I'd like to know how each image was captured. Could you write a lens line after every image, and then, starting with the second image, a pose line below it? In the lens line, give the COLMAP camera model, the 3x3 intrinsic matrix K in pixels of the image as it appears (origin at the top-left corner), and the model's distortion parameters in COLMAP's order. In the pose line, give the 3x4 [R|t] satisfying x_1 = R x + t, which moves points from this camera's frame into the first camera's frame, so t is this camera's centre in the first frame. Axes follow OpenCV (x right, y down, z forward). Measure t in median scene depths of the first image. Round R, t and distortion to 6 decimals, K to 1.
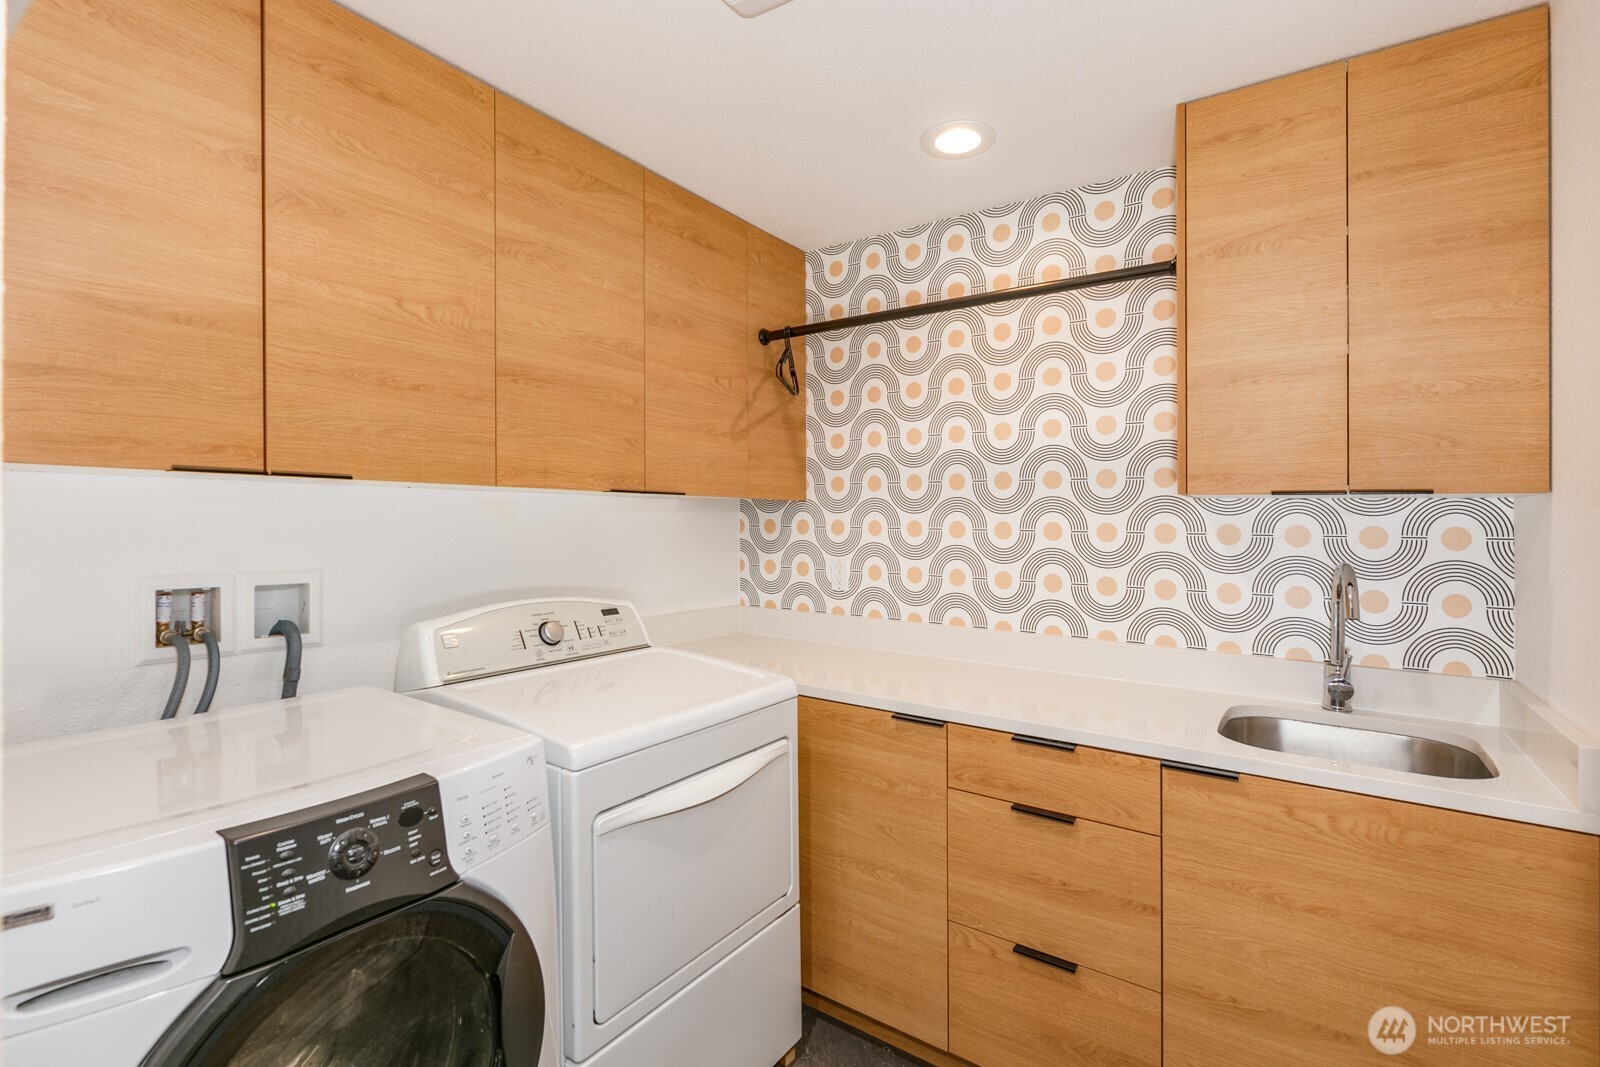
lens RADIAL K [[738.5, 0, 806.1], [0, 738.5, 521.6], [0, 0, 1]] dist [-0.000200, -0.000400]
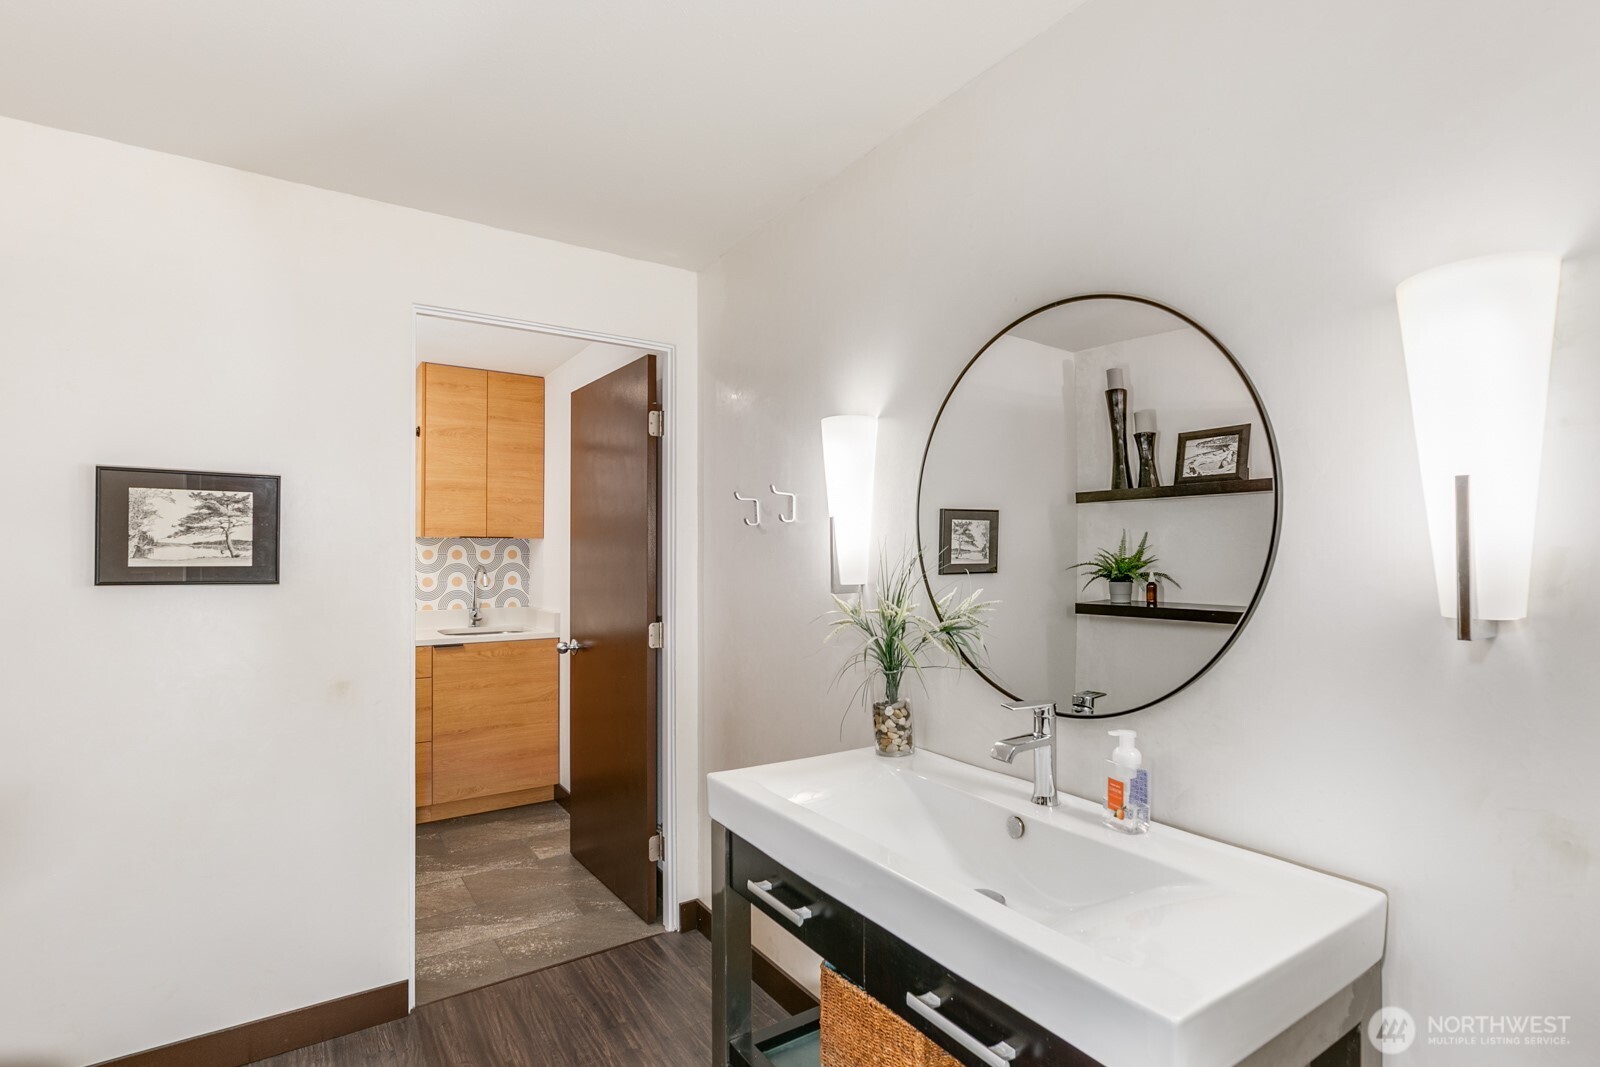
lens RADIAL K [[773.4, 0, 802.5], [0, 773.4, 535.3], [0, 0, 1]] dist [-0.008646, -0.000081]
pose [[0.358886, 0.018150, 0.933205, -1.330310], [0.002195, 0.999792, -0.020289, 0.011898], [-0.933379, 0.009329, 0.358771, -0.961416]]
